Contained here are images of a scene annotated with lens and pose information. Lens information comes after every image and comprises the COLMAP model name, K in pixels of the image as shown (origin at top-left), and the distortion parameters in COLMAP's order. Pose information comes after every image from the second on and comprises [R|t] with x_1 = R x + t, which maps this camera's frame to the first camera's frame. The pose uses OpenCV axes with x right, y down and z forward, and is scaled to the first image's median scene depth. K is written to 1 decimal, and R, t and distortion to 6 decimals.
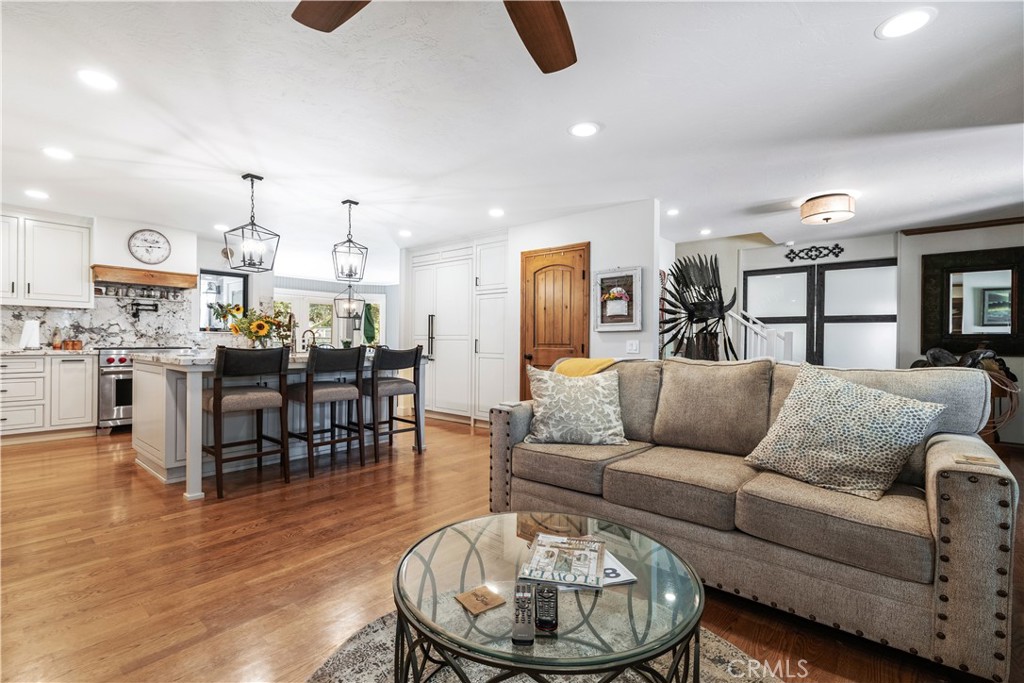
lens RADIAL K [[467.5, 0, 506.7], [0, 467.5, 343.7], [0, 0, 1]] dist [-0.000726, 0.000275]
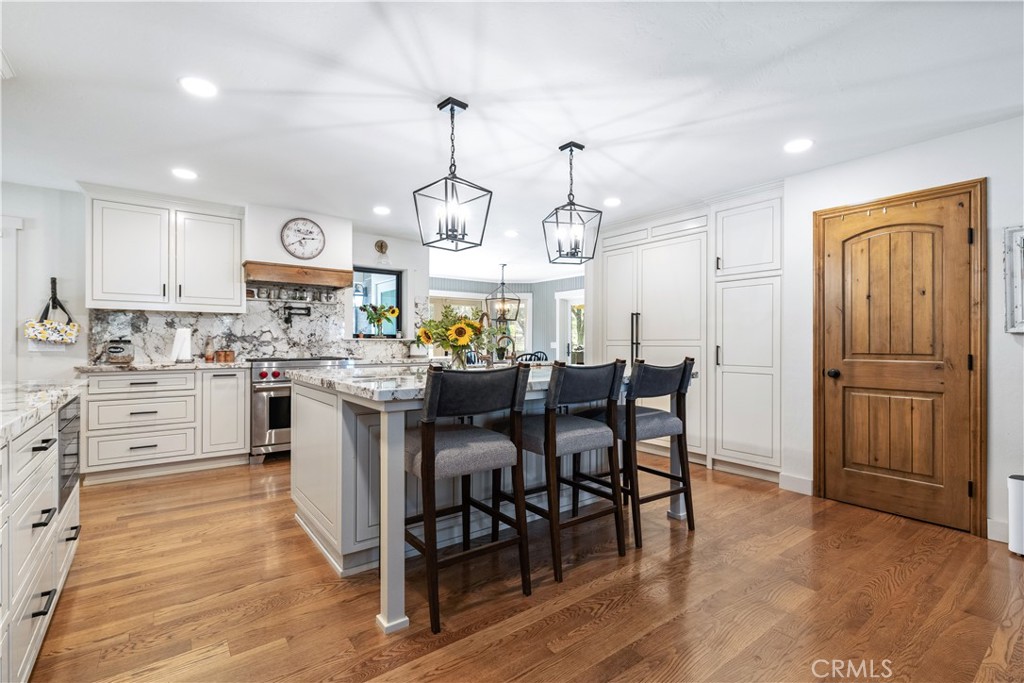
lens RADIAL K [[467.5, 0, 516.0], [0, 467.5, 343.9], [0, 0, 1]] dist [-0.000726, 0.000275]
pose [[0.979752, -0.008609, -0.200028, -0.246074], [0.007716, 0.999956, -0.005245, -0.012075], [0.200064, 0.003595, 0.979776, 0.281298]]
